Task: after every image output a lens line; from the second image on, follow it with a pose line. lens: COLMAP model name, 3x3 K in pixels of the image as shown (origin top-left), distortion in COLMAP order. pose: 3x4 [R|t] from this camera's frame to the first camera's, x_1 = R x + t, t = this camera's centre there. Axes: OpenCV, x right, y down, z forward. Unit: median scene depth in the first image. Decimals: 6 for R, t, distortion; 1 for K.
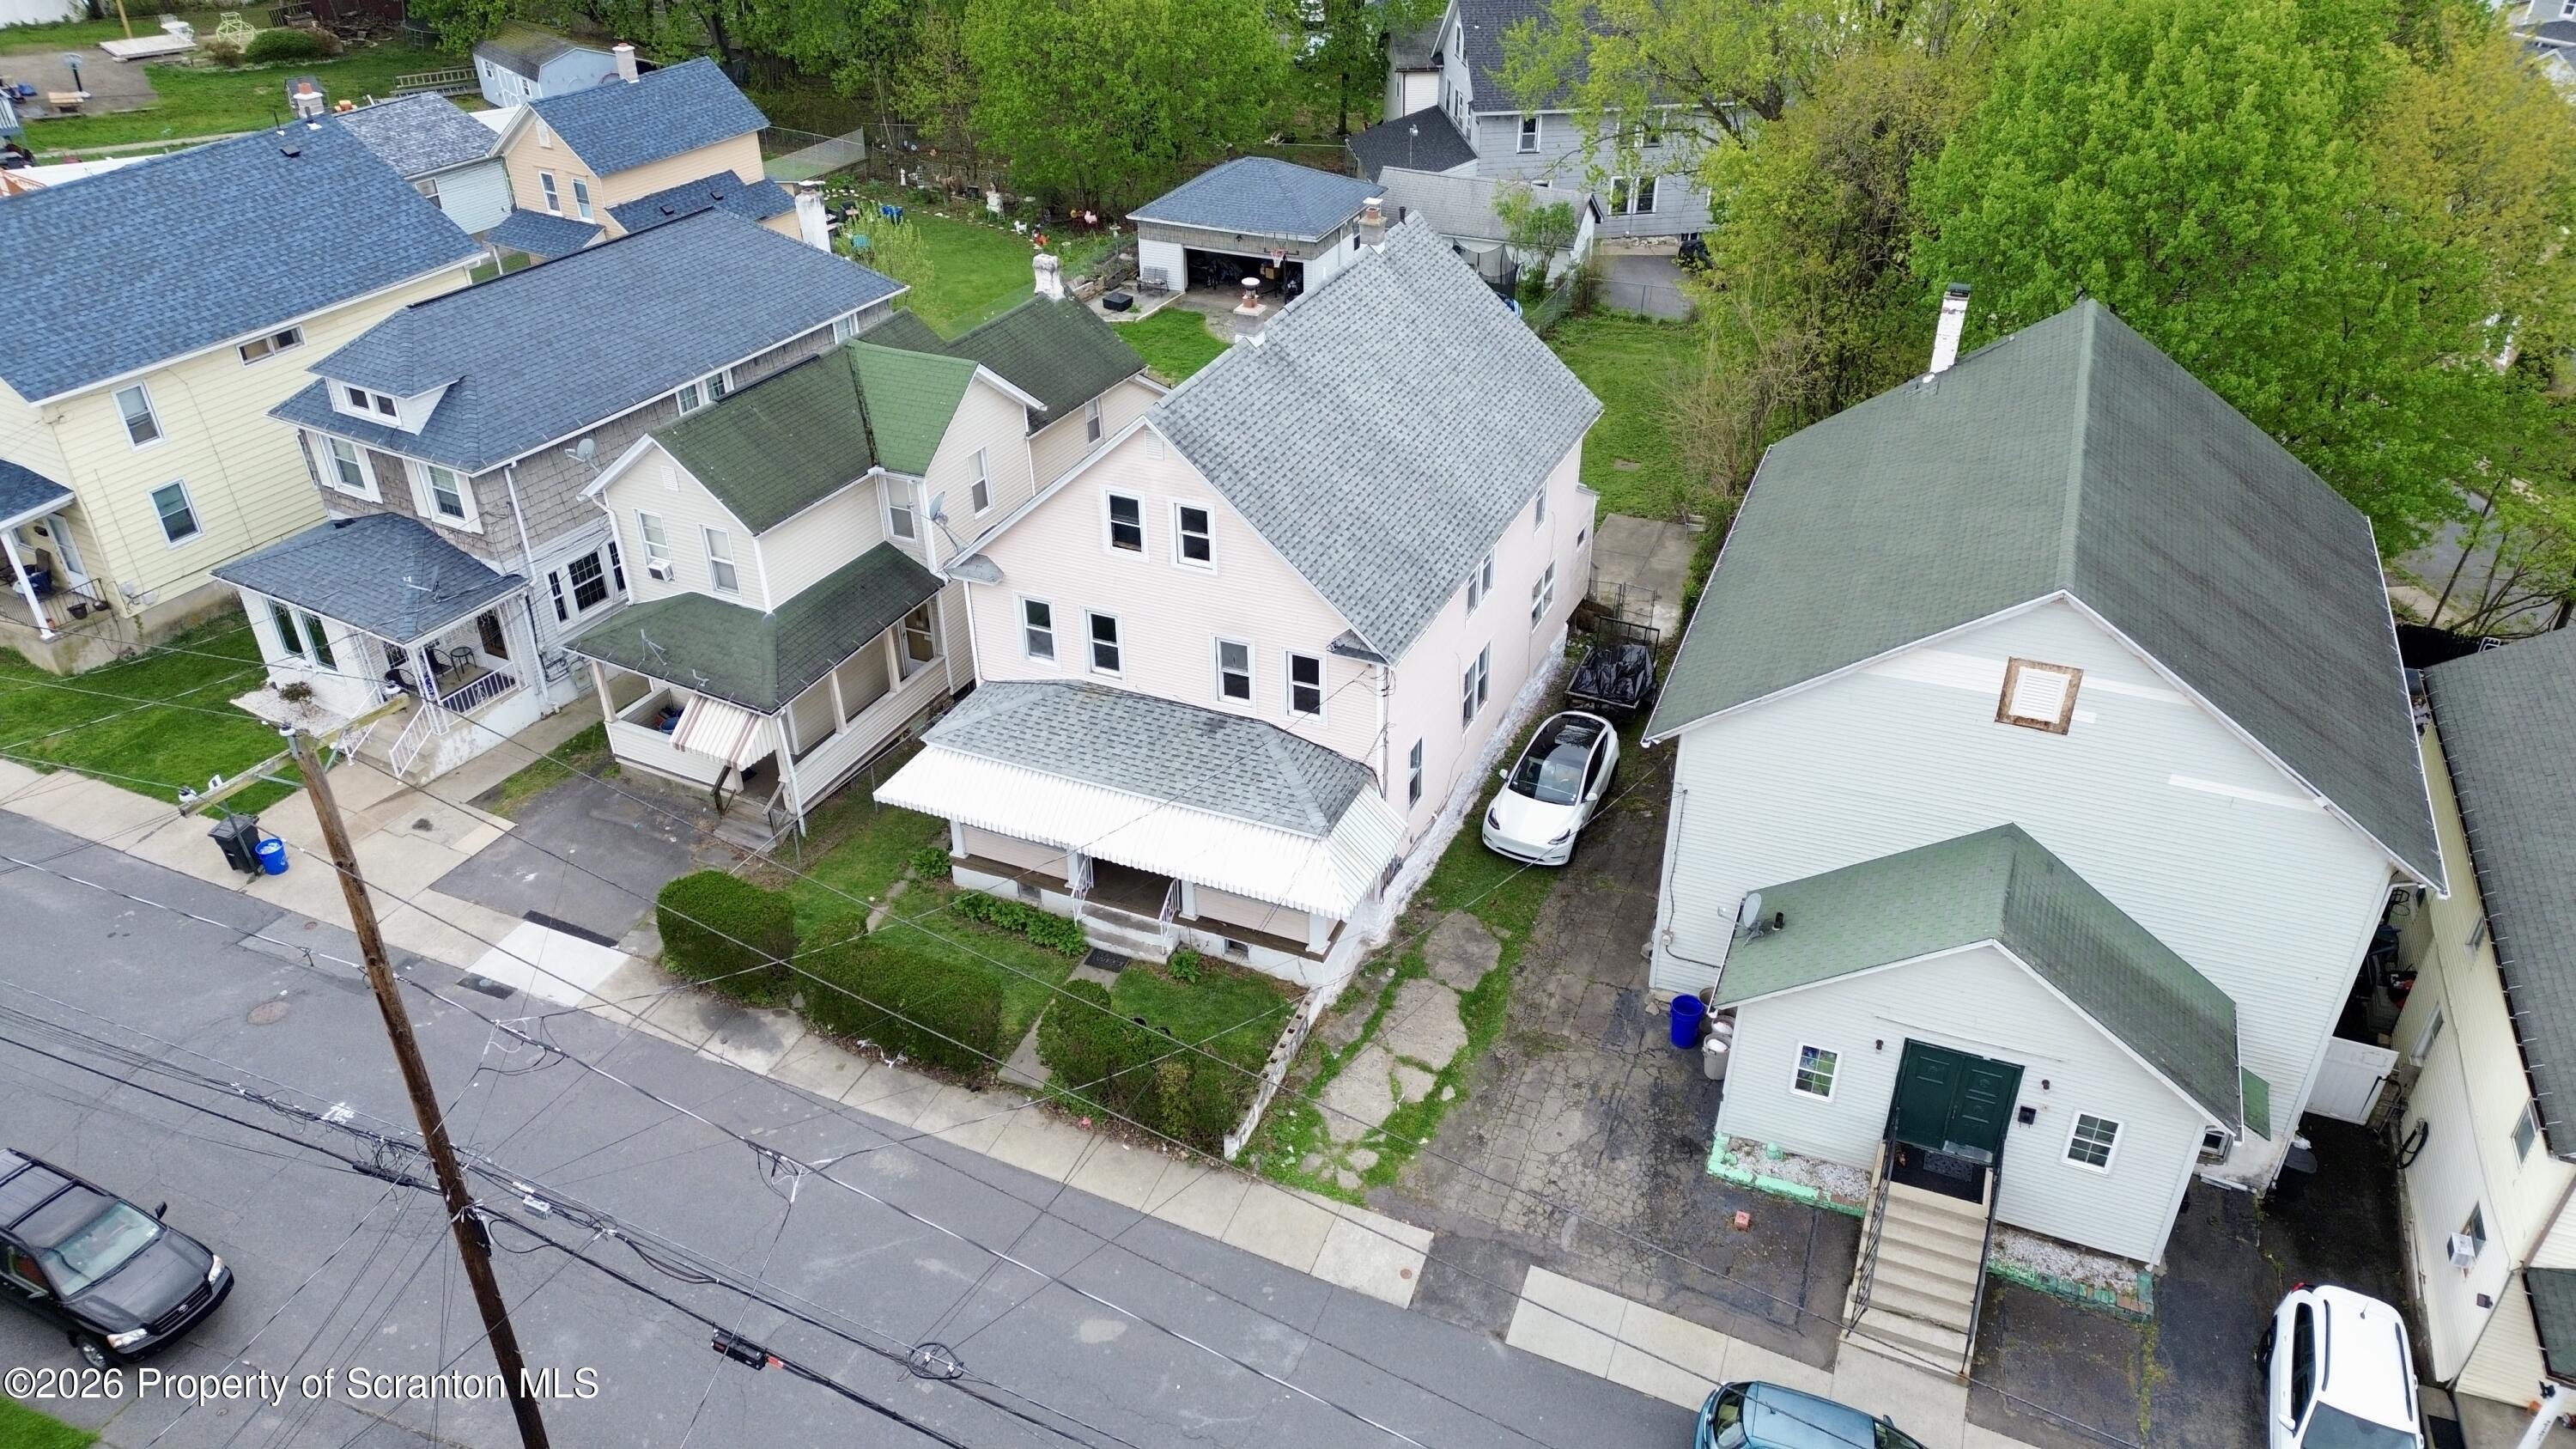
lens RADIAL K [[1774.0, 0, 1288.0], [0, 1774.0, 724.5], [0, 0, 1]] dist [0.129237, -0.165481]
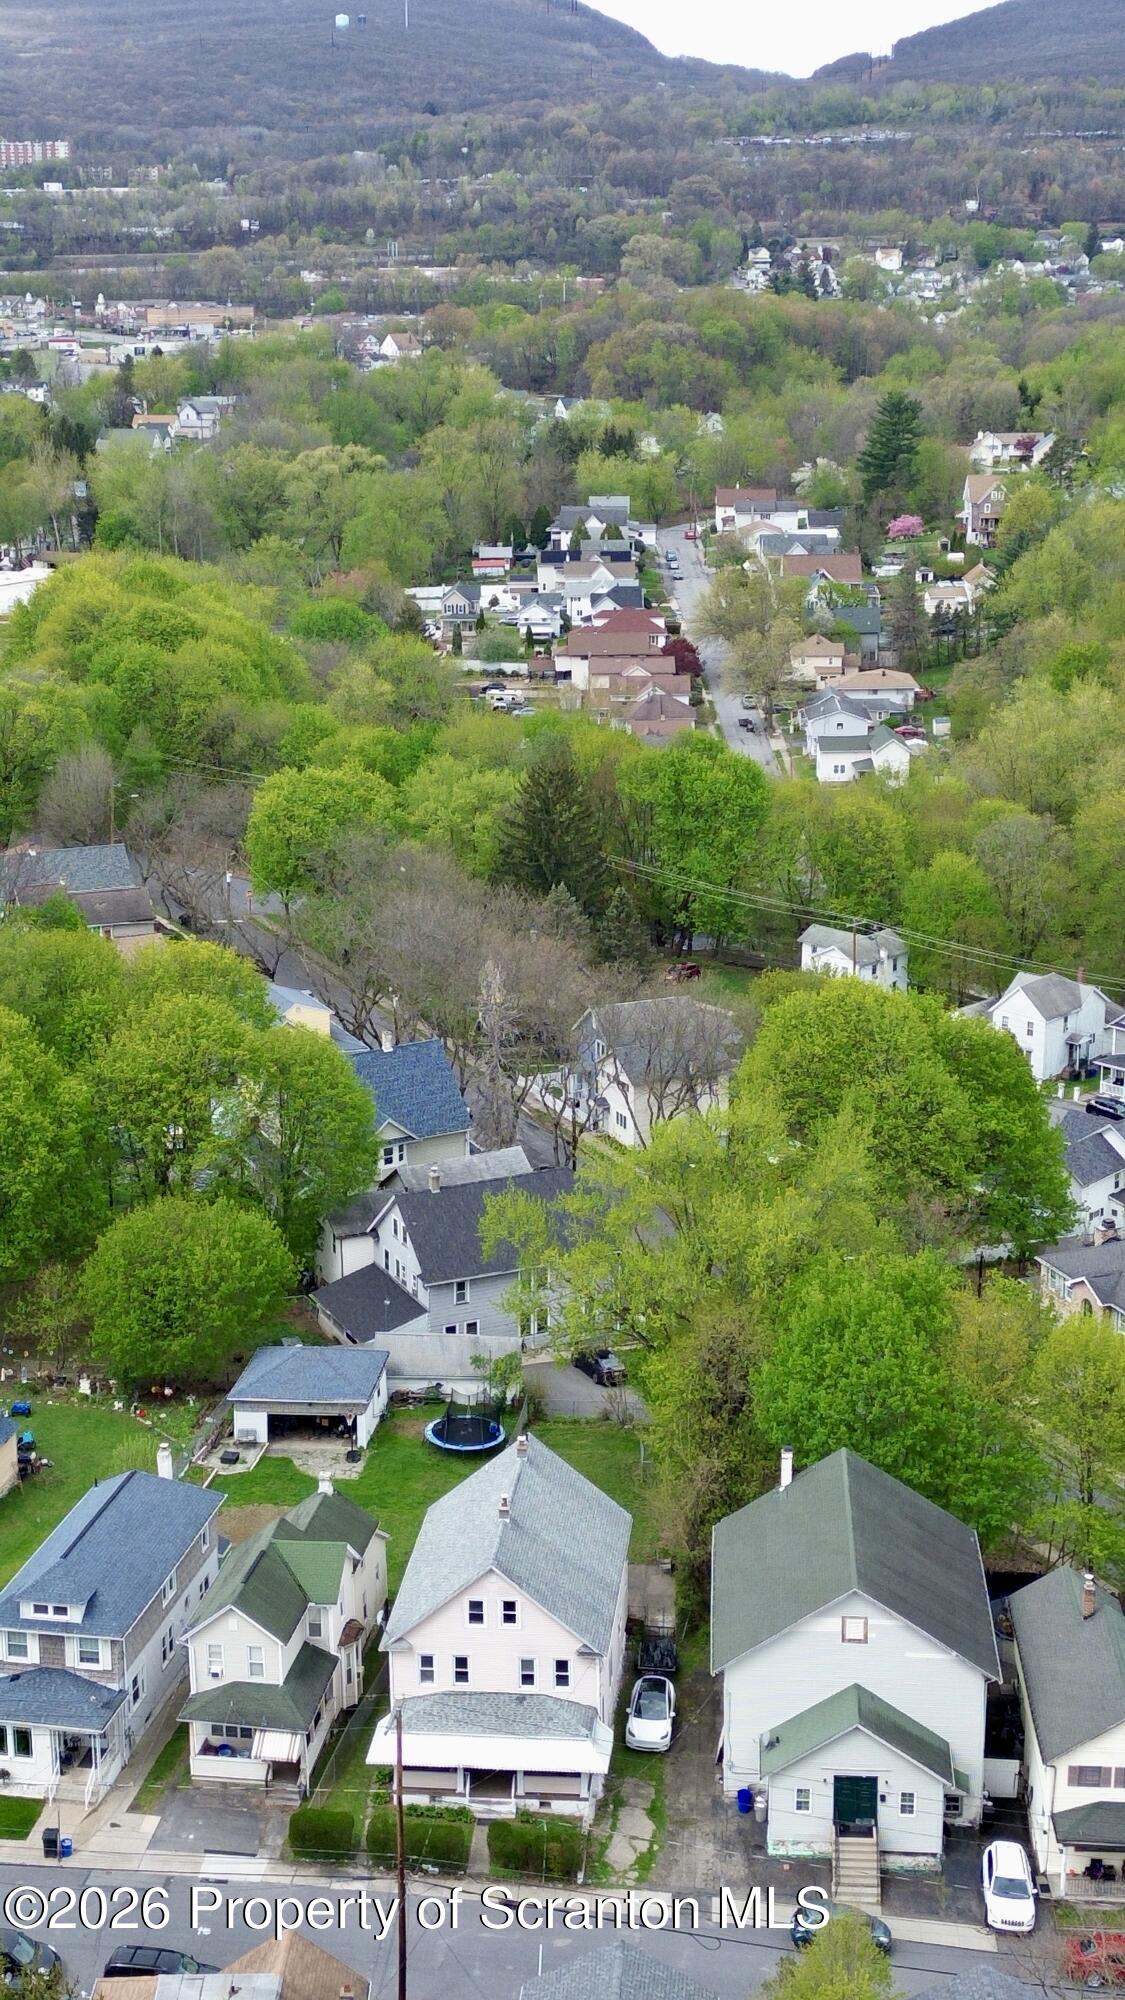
lens RADIAL K [[2859.3, 0, 555.0], [0, 2859.3, 1003.4], [0, 0, 1]] dist [0.286175, -1.194023]
pose [[0.948849, -0.082099, 0.304871, -1.013233], [0.164699, 0.952520, -0.256085, 0.103430], [-0.269371, 0.293197, 0.917319, -2.528604]]
